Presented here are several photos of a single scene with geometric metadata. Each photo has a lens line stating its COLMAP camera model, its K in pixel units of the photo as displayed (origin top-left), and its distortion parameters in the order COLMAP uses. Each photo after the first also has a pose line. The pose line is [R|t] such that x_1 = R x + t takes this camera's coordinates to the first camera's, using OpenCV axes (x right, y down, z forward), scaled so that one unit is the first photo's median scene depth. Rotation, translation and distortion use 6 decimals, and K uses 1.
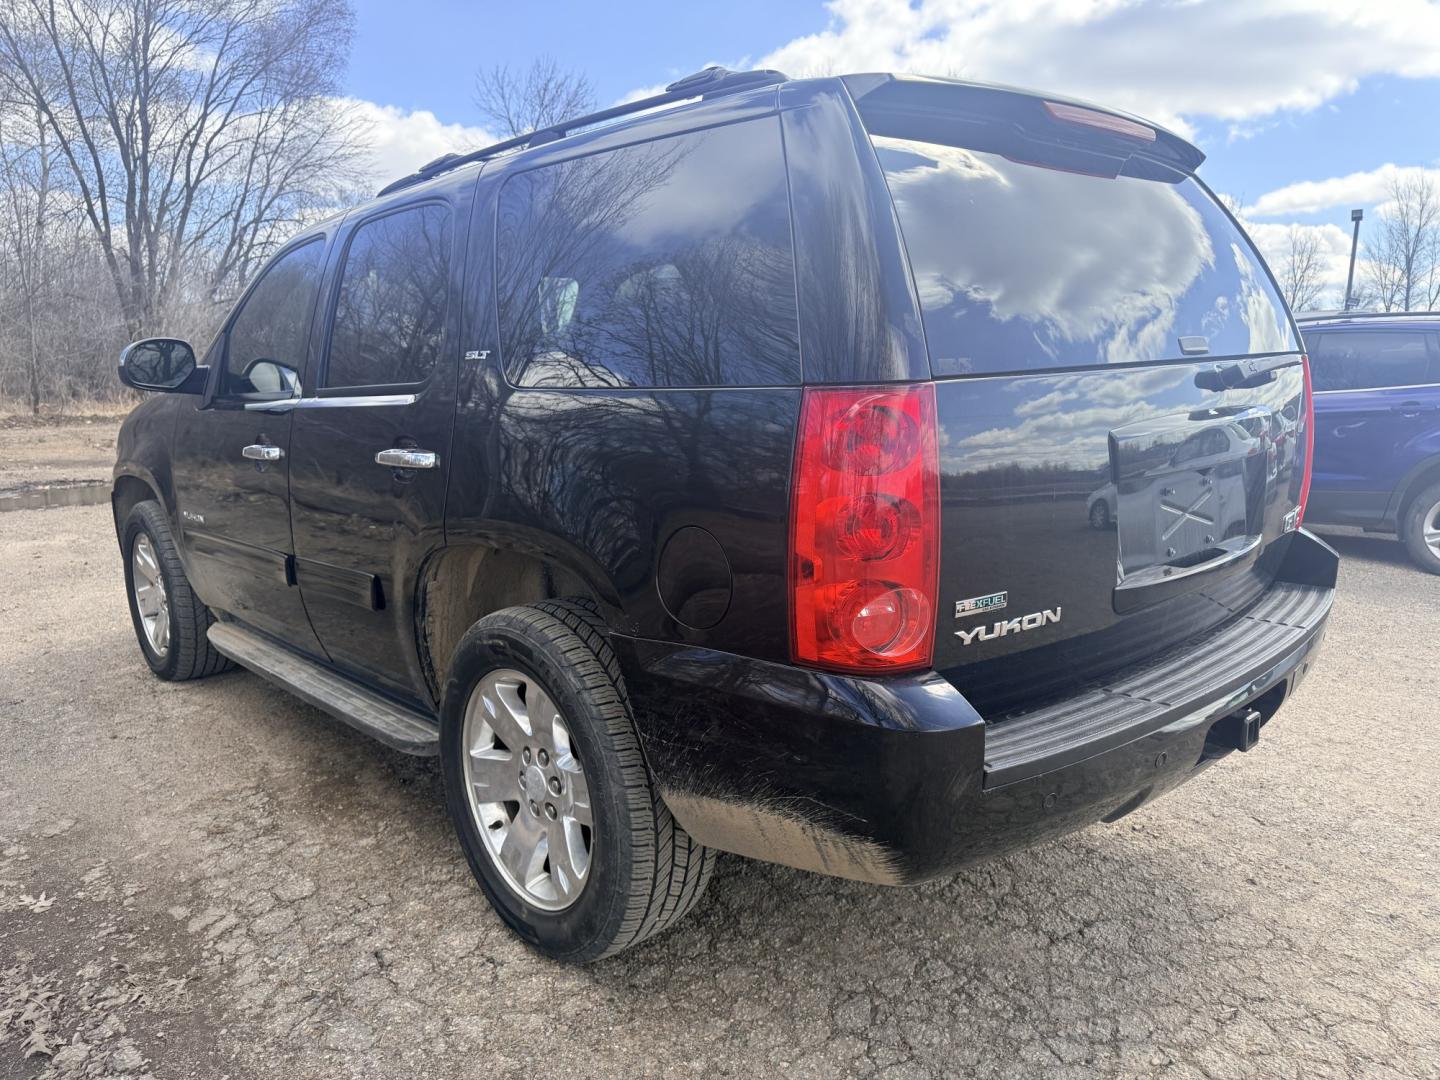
lens RADIAL K [[1004.0, 0, 710.6], [0, 1004.0, 547.9], [0, 0, 1]] dist [0.019734, -0.024299]
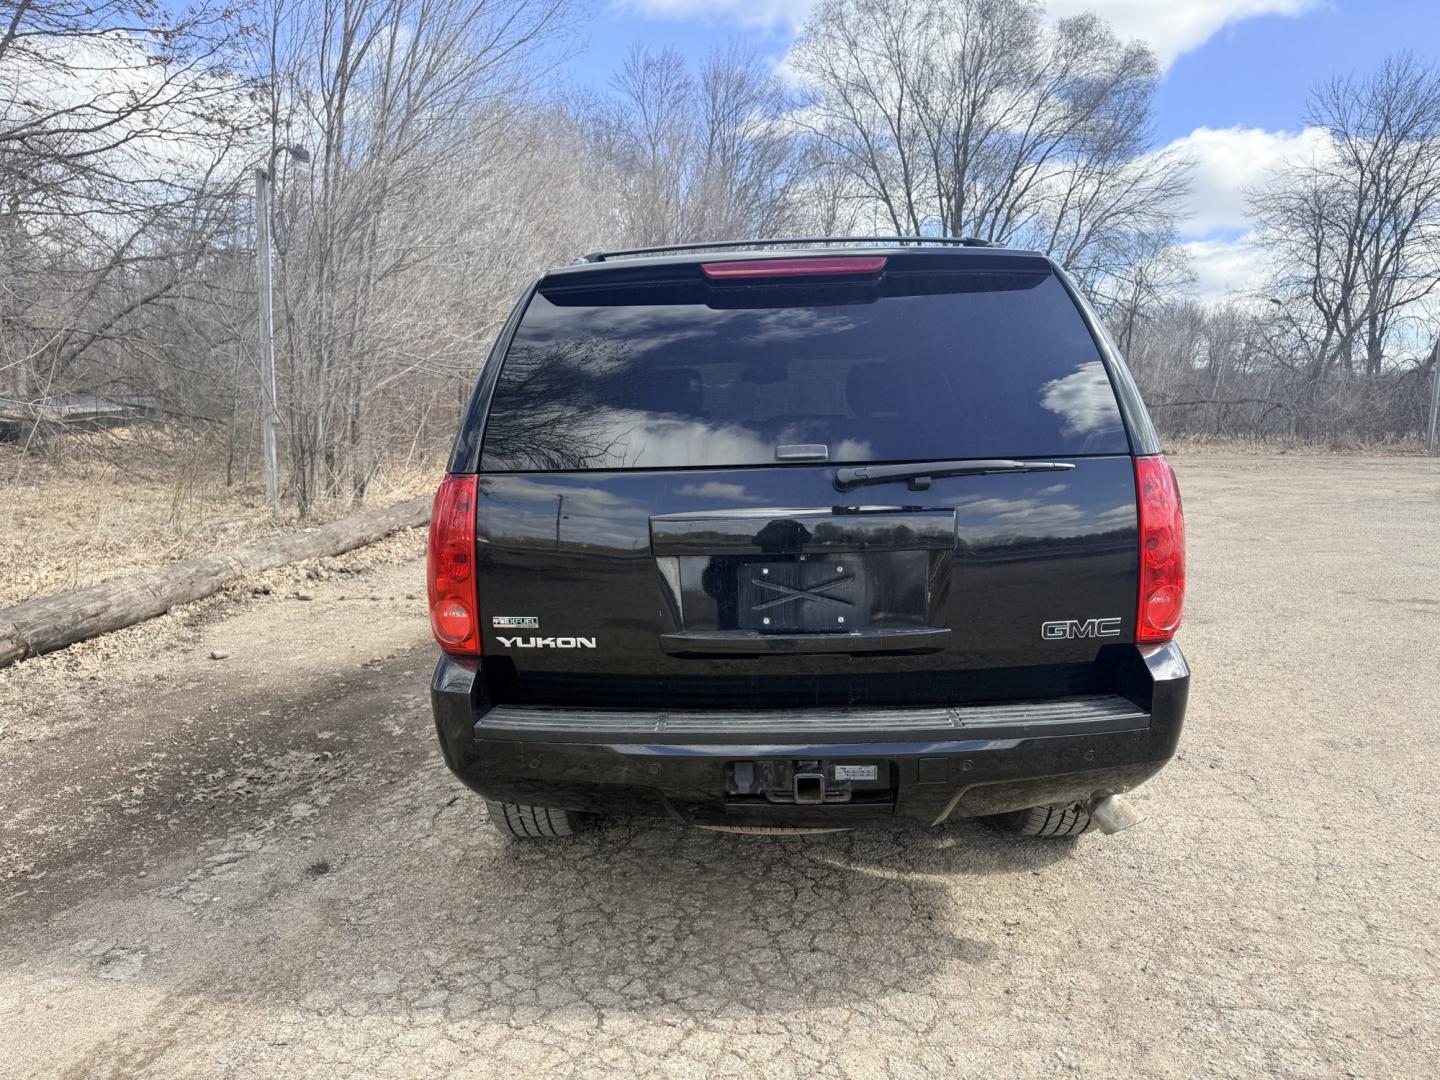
lens RADIAL K [[1004.0, 0, 708.5], [0, 1004.0, 530.9], [0, 0, 1]] dist [0.019734, -0.024299]
pose [[0.714104, 0.086347, -0.694694, 0.073296], [-0.121970, 0.992532, -0.002011, -0.005474], [0.689332, 0.086167, 0.719303, 0.004647]]
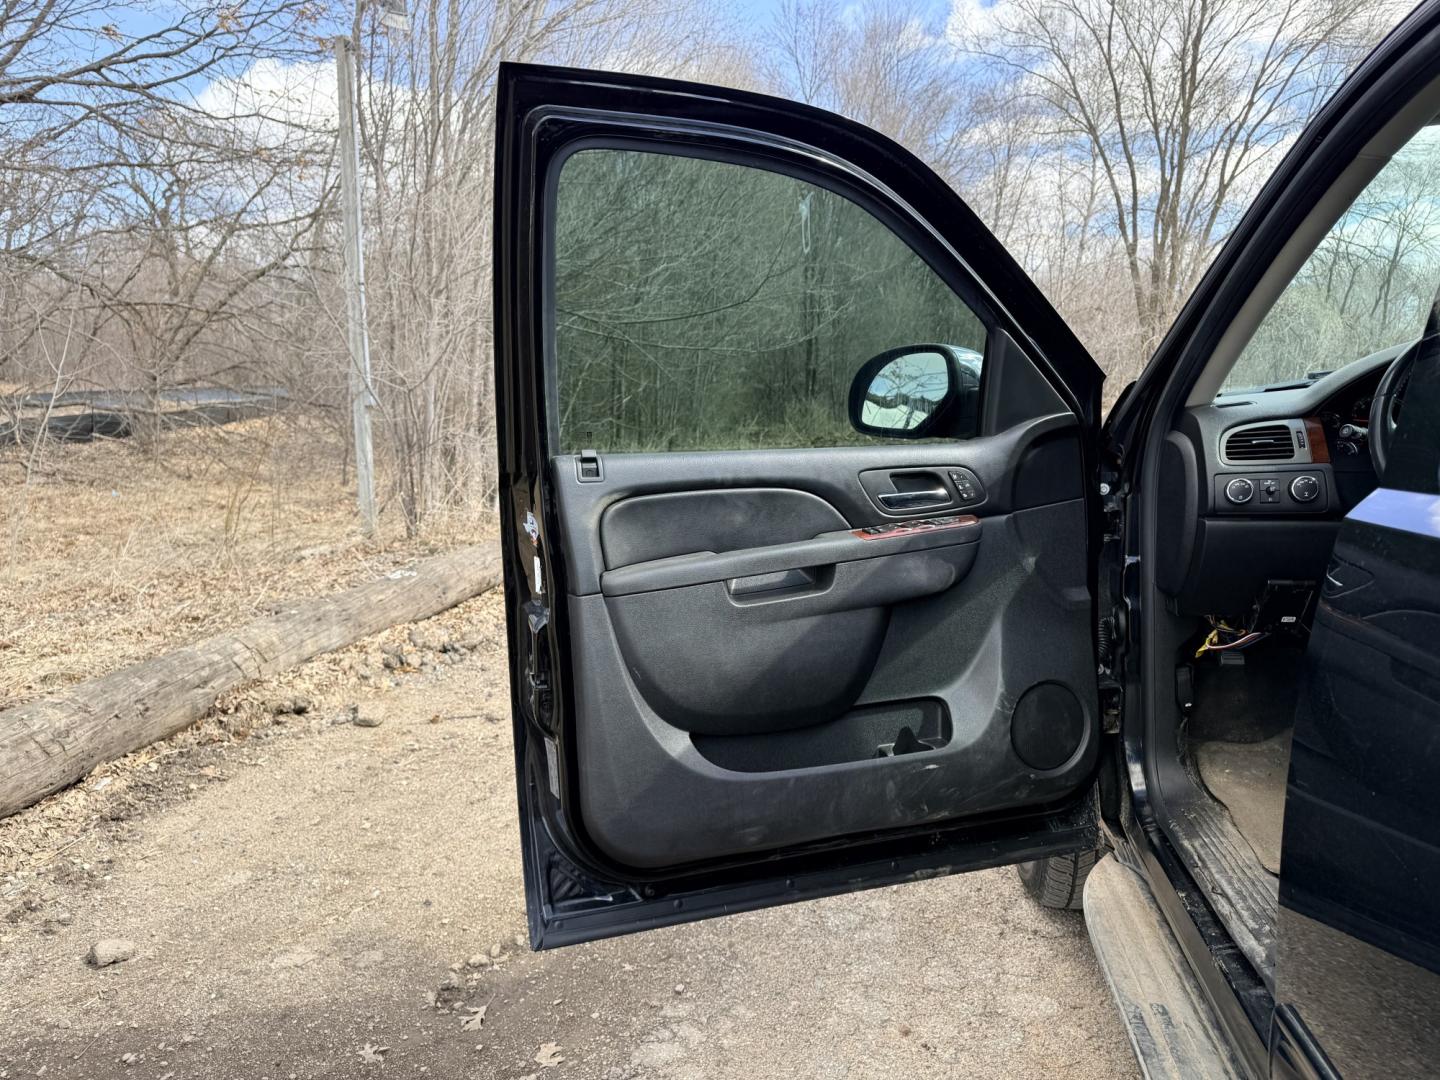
lens RADIAL K [[1004.0, 0, 710.7], [0, 1004.0, 544.4], [0, 0, 1]] dist [0.019734, -0.024299]
pose [[0.611532, 0.106183, -0.784062, -0.037883], [-0.115001, 0.992359, 0.044696, -0.012236], [0.782817, 0.062835, 0.619071, 0.067234]]
